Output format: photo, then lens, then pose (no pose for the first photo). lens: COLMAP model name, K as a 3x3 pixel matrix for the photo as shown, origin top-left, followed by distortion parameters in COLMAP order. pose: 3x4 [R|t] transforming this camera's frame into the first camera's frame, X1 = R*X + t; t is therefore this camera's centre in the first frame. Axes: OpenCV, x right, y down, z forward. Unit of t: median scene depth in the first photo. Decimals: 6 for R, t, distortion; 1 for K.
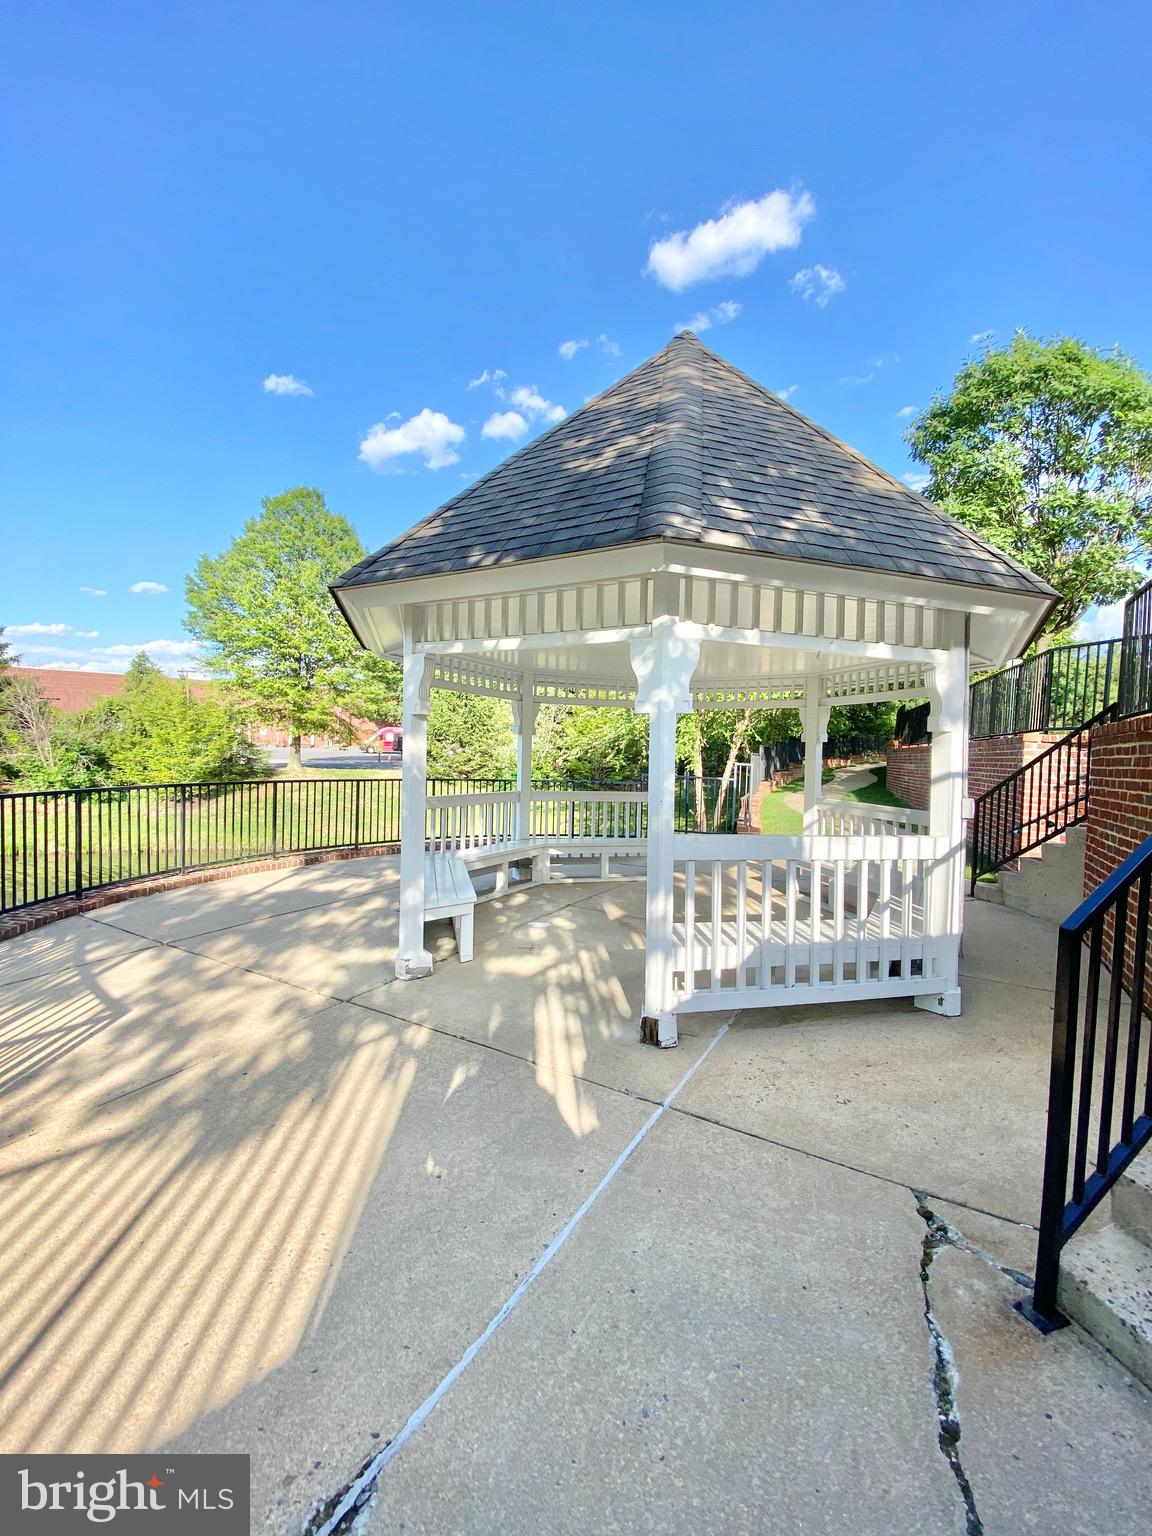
lens RADIAL K [[614.9, 0, 578.5], [0, 614.9, 770.6], [0, 0, 1]] dist [0.019840, -0.019620]
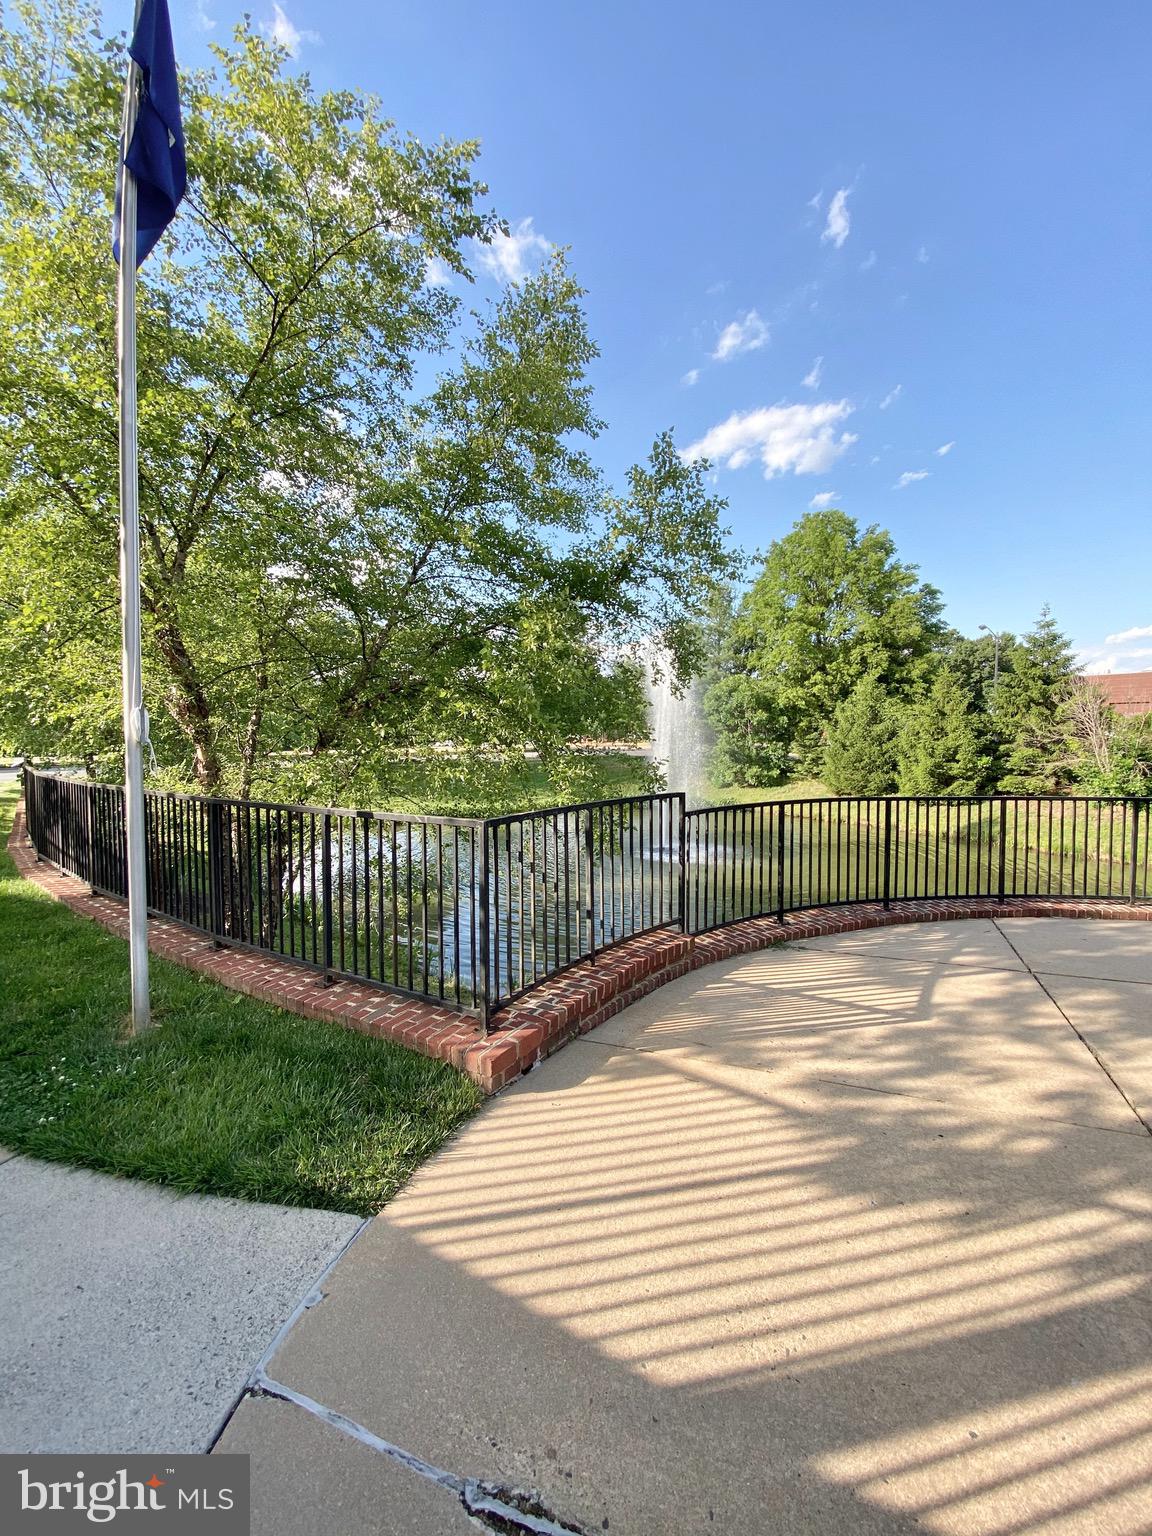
lens RADIAL K [[614.9, 0, 578.5], [0, 614.9, 770.6], [0, 0, 1]] dist [0.019840, -0.019620]
pose [[0.121975, 0.016919, -0.992389, 0.188477], [-0.024308, 0.999606, 0.014054, -0.016208], [0.992235, 0.022409, 0.122338, 0.288182]]
